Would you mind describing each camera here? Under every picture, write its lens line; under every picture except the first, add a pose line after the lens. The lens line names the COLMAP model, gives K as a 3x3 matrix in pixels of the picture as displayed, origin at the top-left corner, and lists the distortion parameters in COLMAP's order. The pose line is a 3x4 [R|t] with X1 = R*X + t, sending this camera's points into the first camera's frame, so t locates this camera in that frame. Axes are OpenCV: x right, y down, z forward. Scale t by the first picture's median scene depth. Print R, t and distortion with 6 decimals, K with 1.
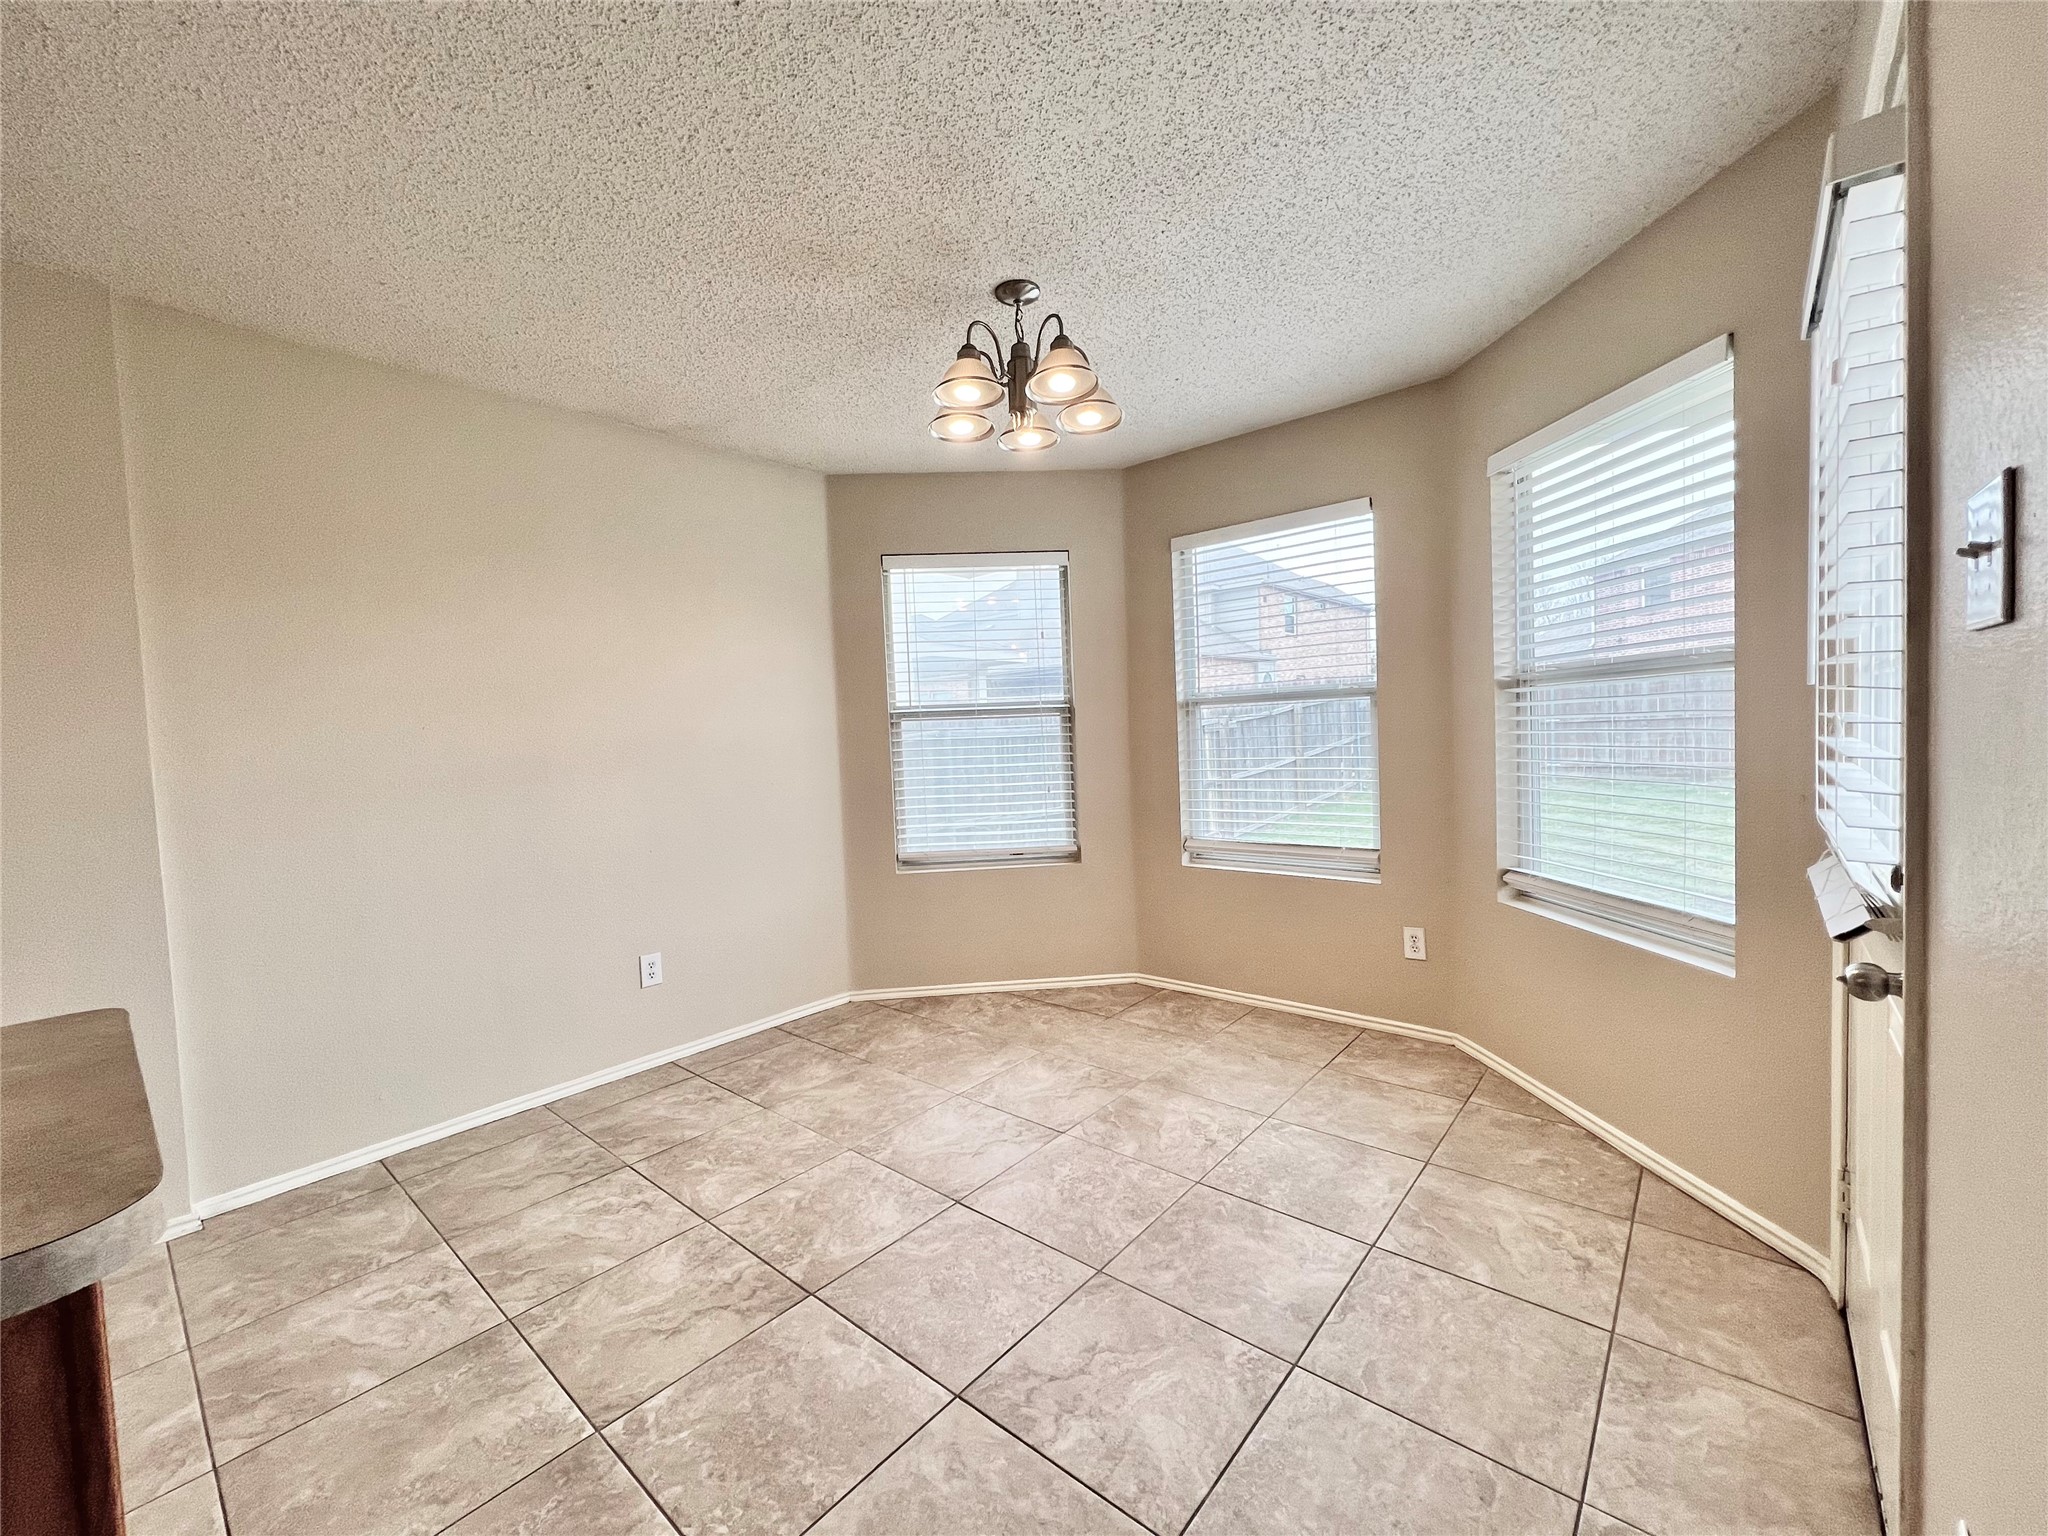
lens RADIAL K [[823.9, 0, 1022.5], [0, 823.9, 762.9], [0, 0, 1]] dist [-0.003015, 0.000815]
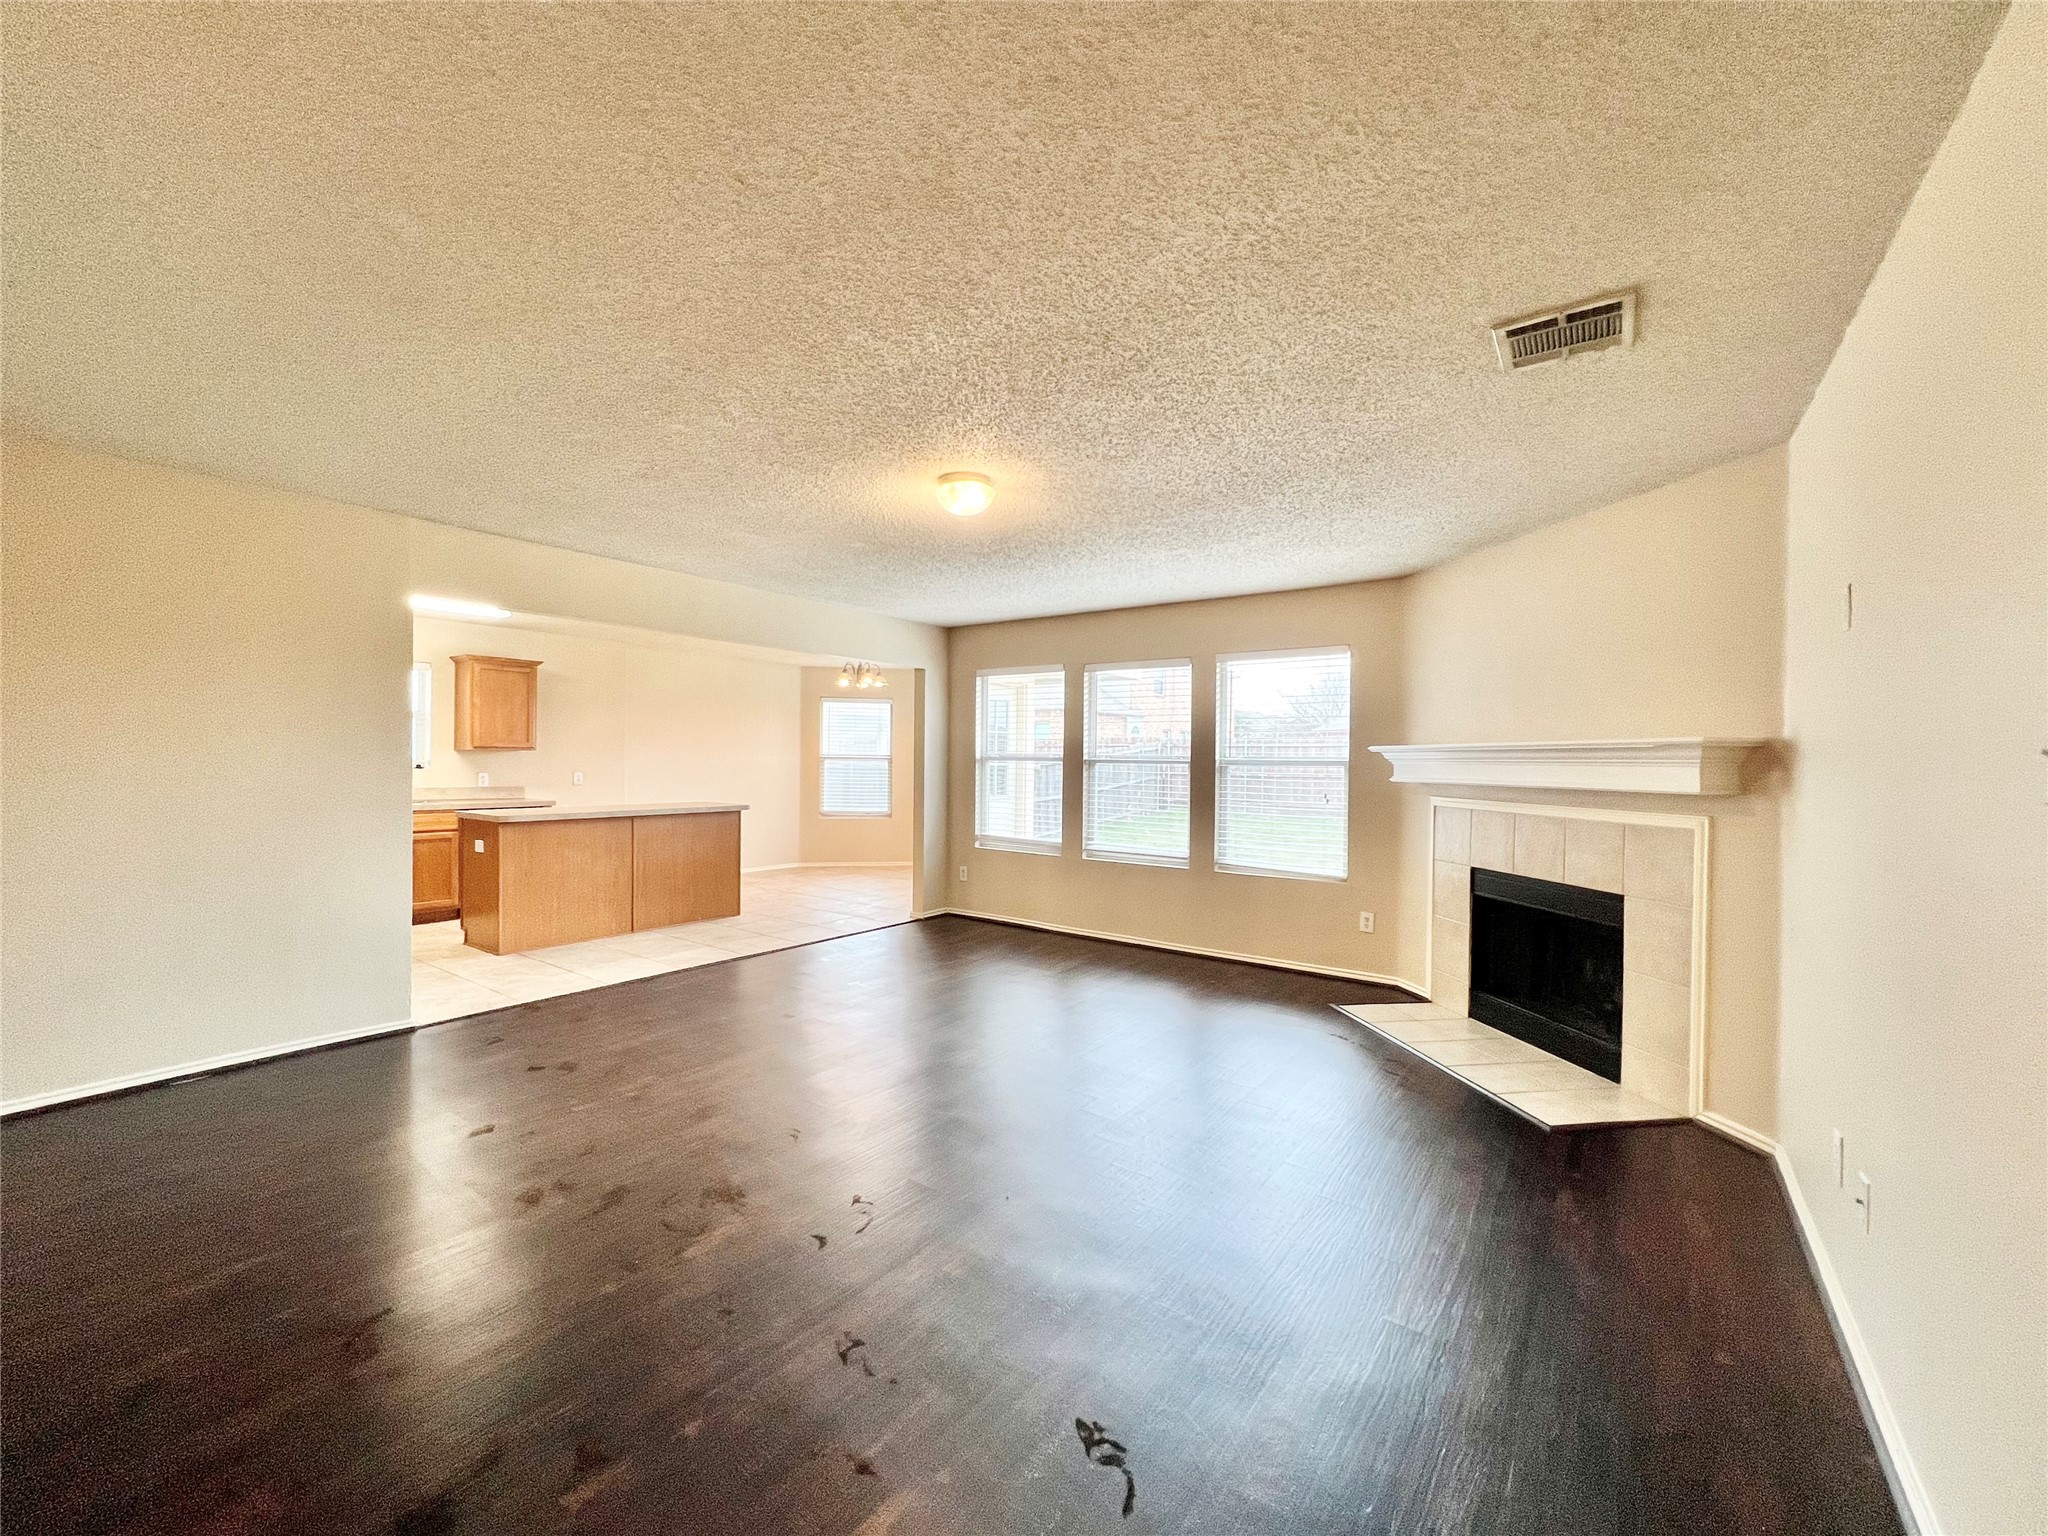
lens RADIAL K [[822.9, 0, 1020.8], [0, 822.9, 761.8], [0, 0, 1]] dist [-0.001795, 0.000954]
pose [[0.995701, 0.052439, 0.076357, 0.466970], [-0.049271, 0.997868, -0.042799, 0.061640], [-0.078438, 0.038853, 0.996162, -2.827978]]
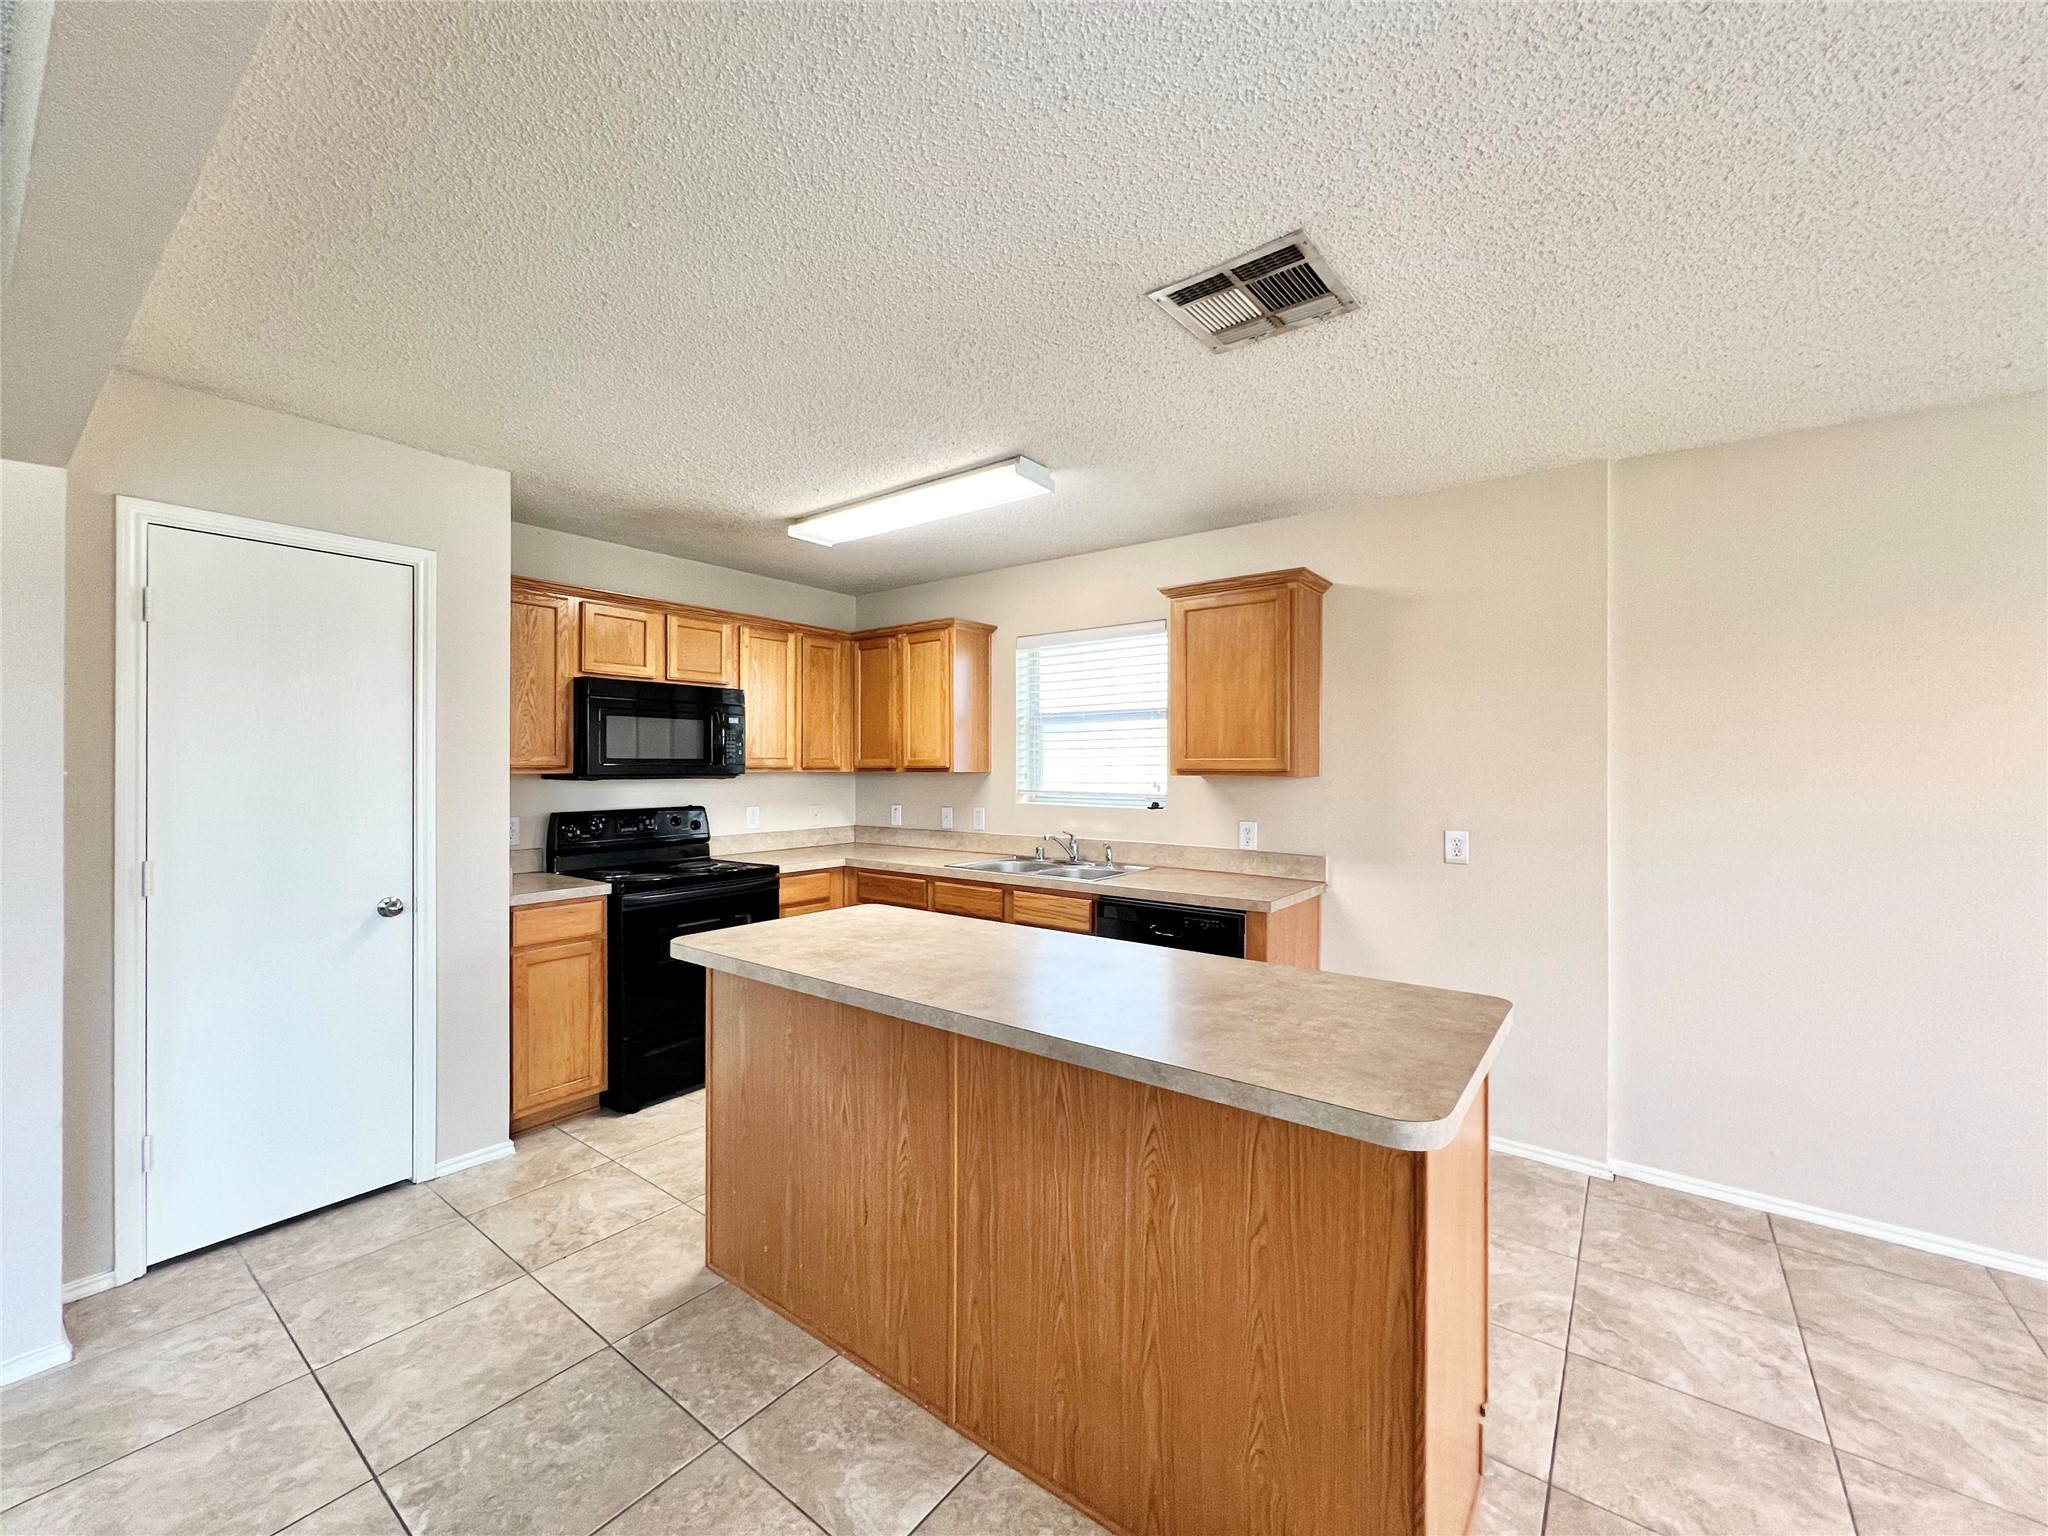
lens RADIAL K [[822.9, 0, 1018.8], [0, 822.9, 764.0], [0, 0, 1]] dist [-0.001795, 0.000954]
pose [[0.060405, 0.039647, -0.997386, 0.181577], [-0.046077, 0.998256, 0.036892, -0.078449], [0.997110, 0.043728, 0.062127, -0.022758]]
